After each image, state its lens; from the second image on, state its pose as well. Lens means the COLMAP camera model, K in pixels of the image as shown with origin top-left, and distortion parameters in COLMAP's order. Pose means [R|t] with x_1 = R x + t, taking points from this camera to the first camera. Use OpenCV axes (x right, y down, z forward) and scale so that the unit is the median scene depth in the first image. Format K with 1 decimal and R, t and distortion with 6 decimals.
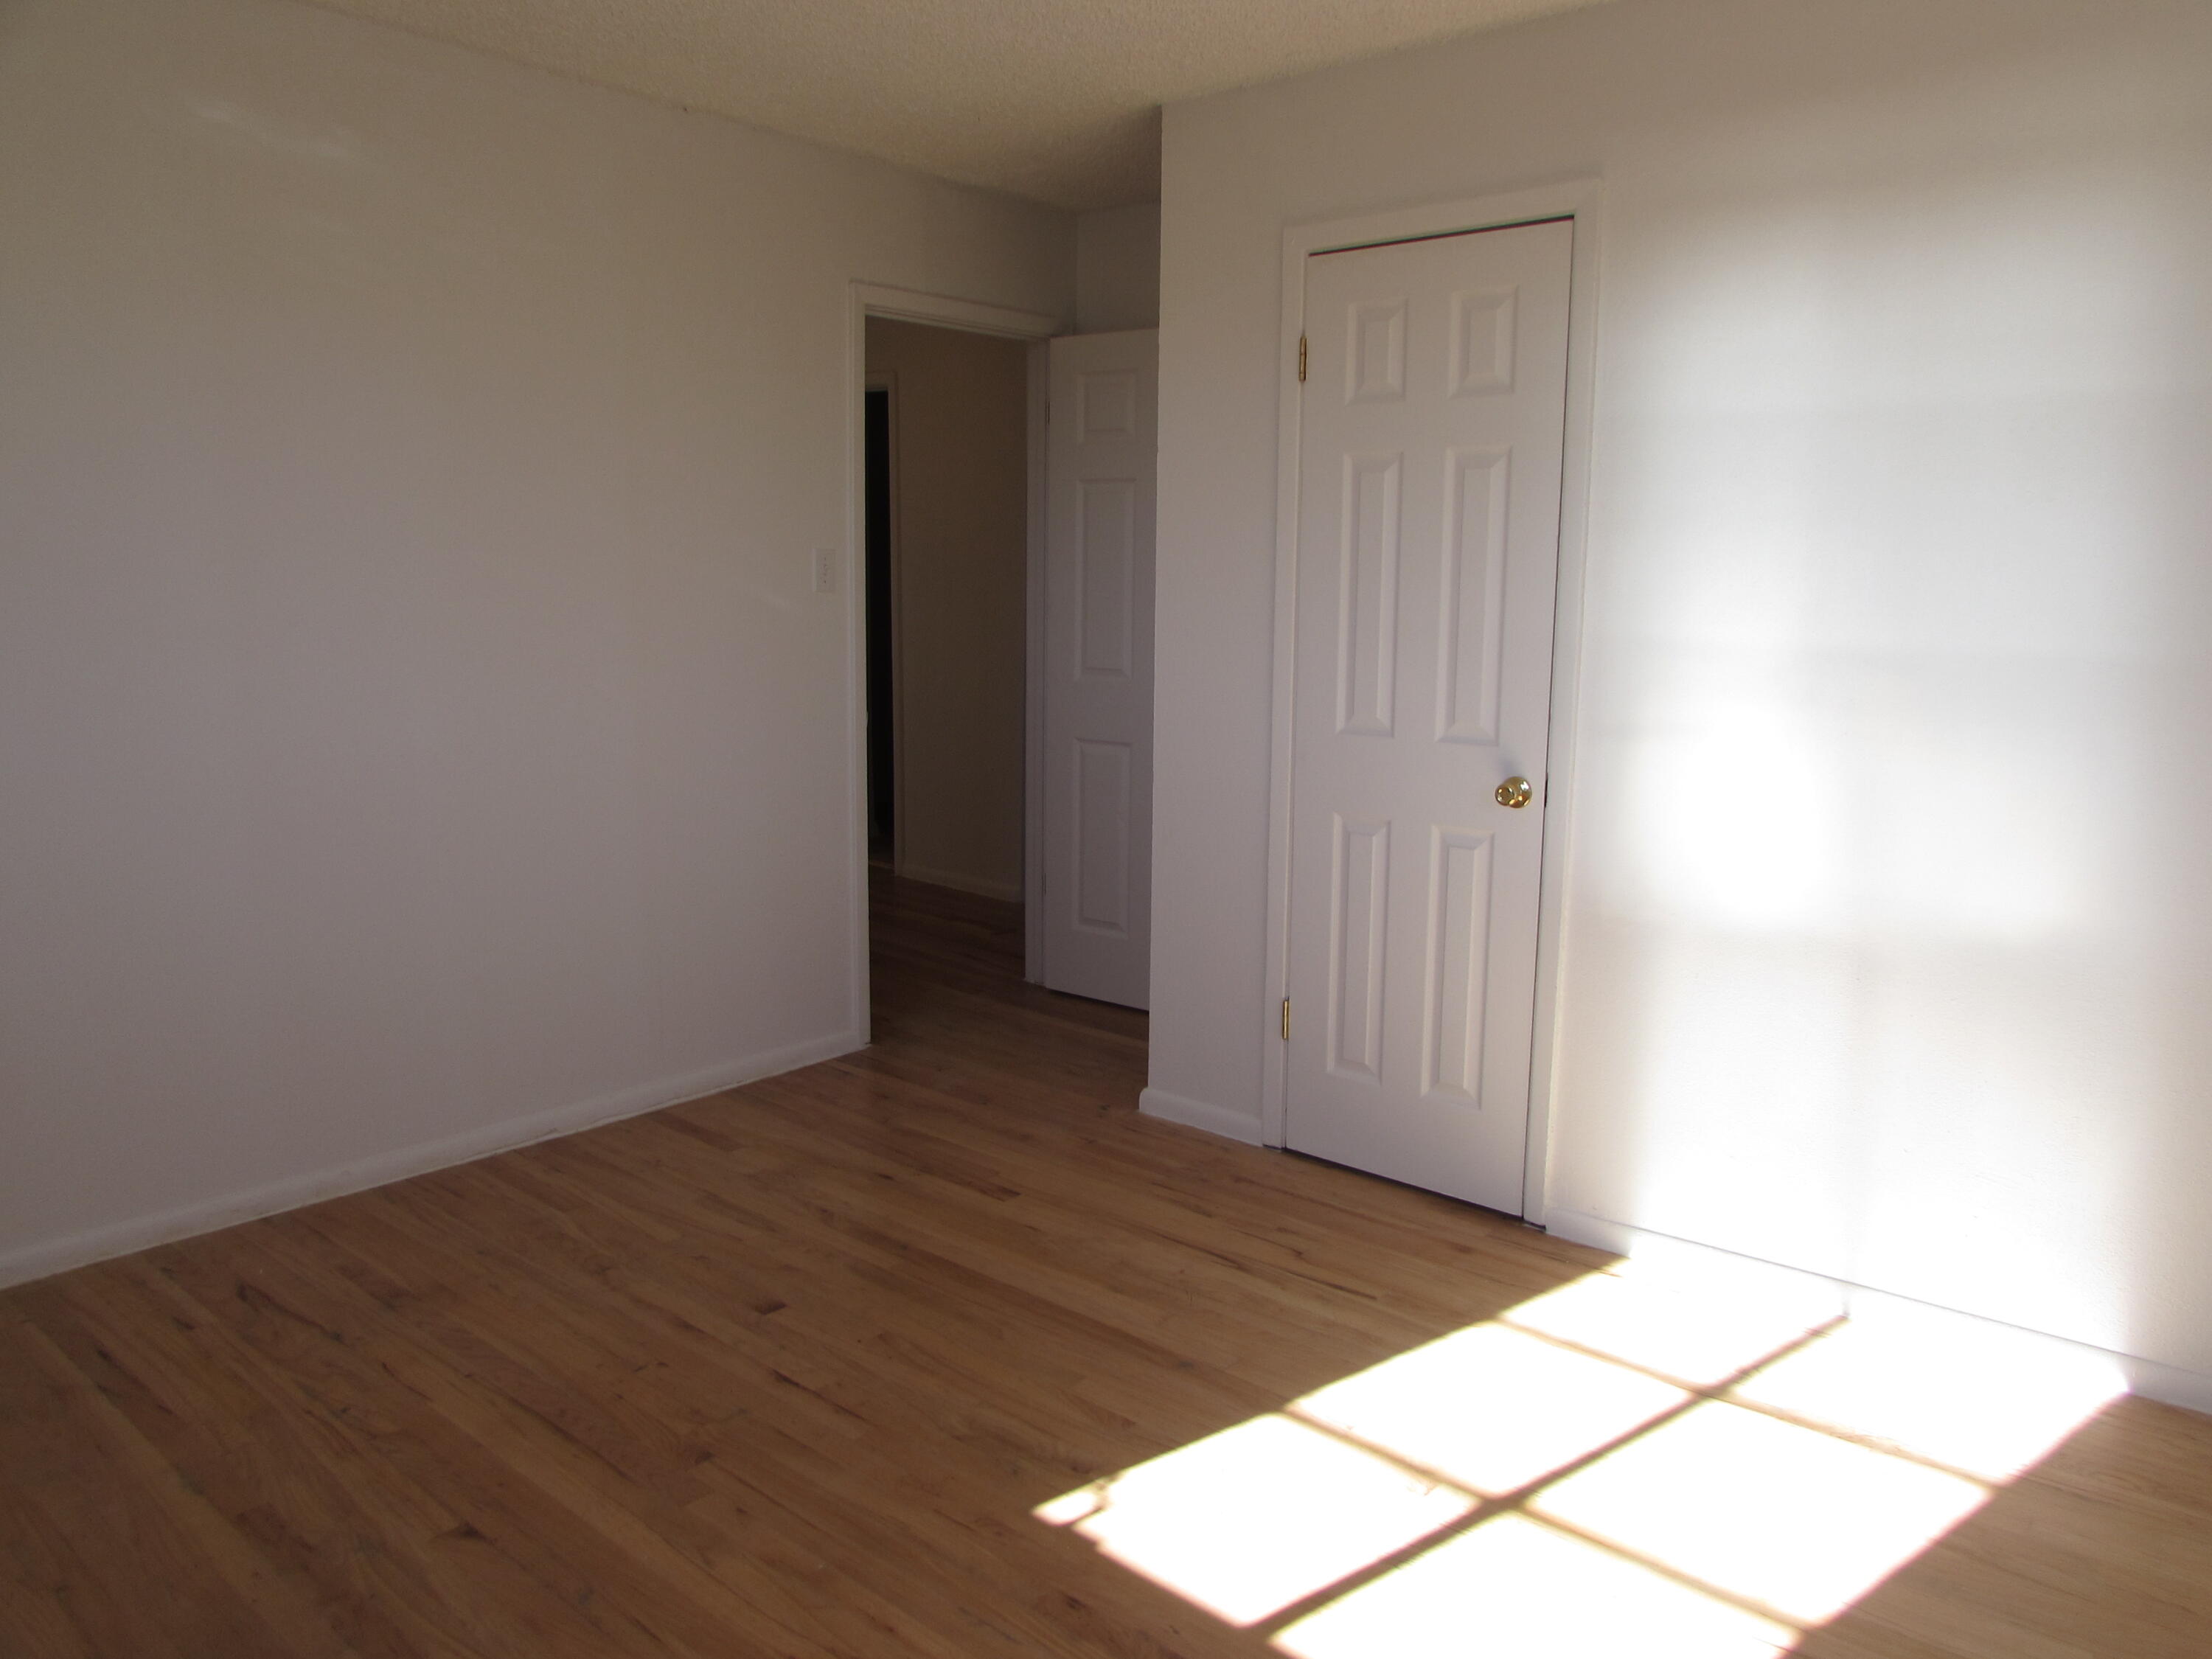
lens RADIAL K [[1559.7, 0, 1117.8], [0, 1559.7, 831.5], [0, 0, 1]] dist [-0.034640, 0.003075]
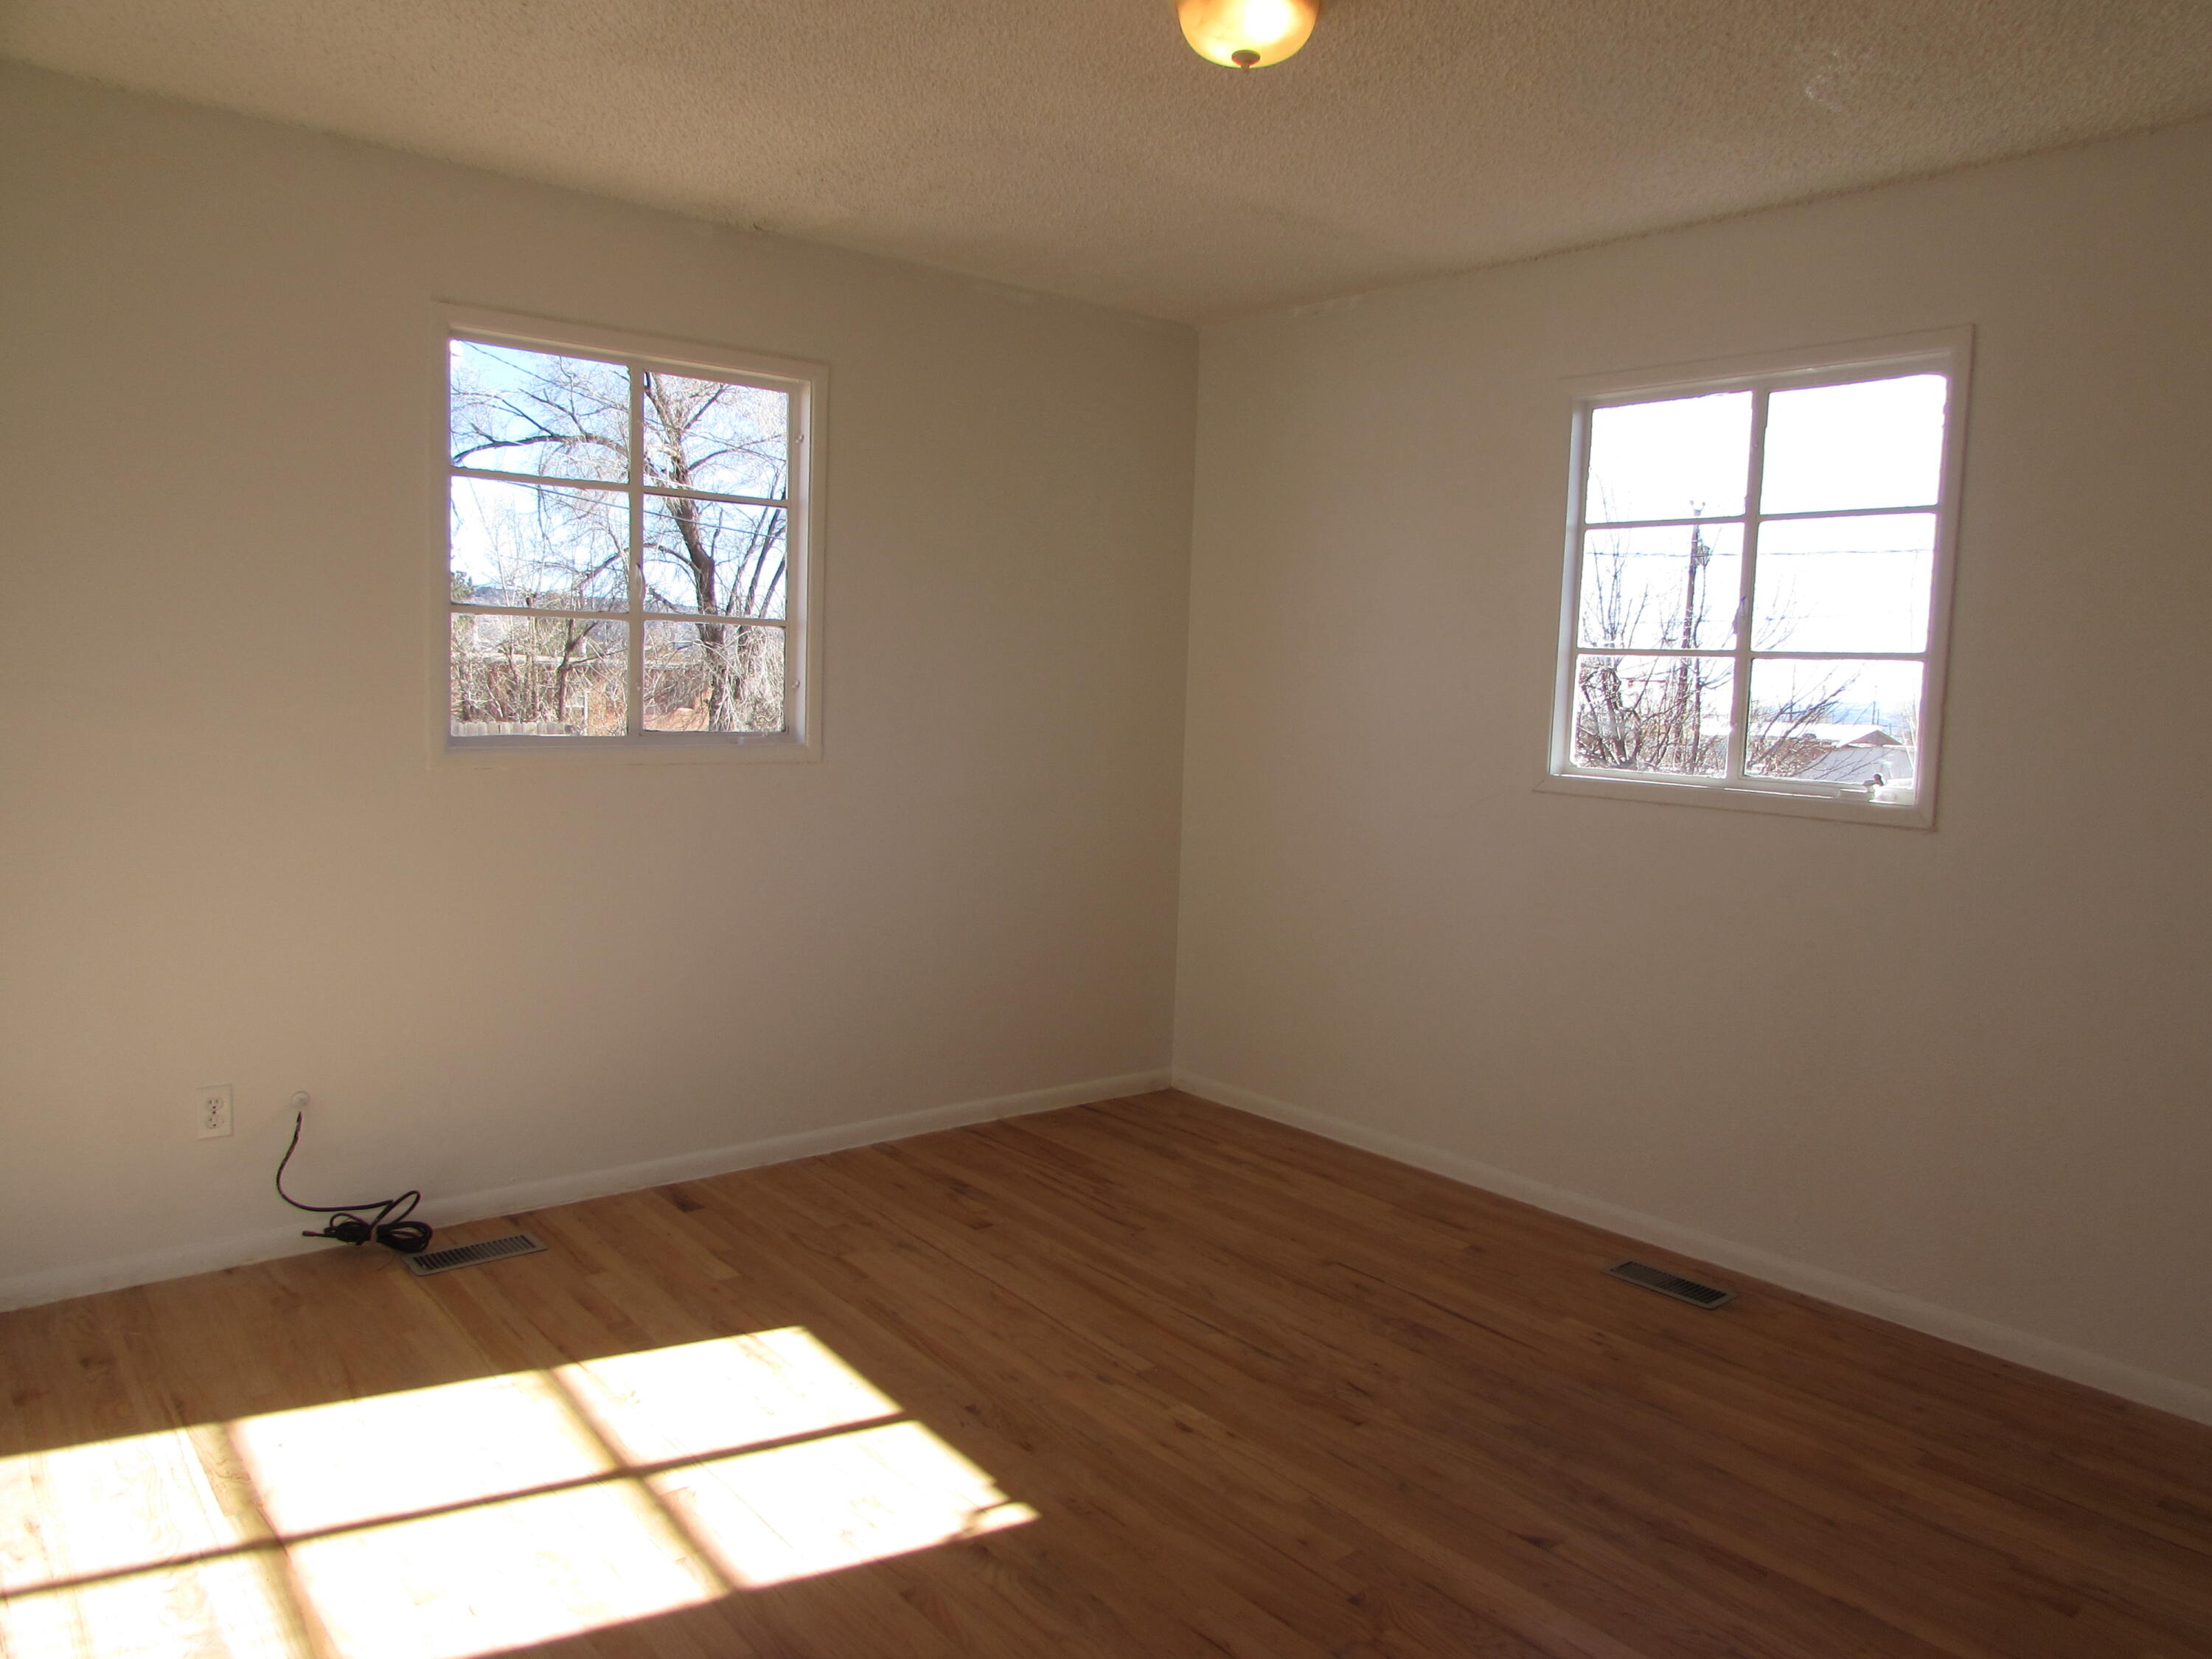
lens RADIAL K [[1559.7, 0, 1117.8], [0, 1559.7, 831.5], [0, 0, 1]] dist [-0.034640, 0.003075]
pose [[-0.984611, -0.056634, 0.165328, -0.260926], [-0.012440, 0.966347, 0.256940, -0.312080], [-0.174316, 0.250929, -0.952181, 1.882365]]
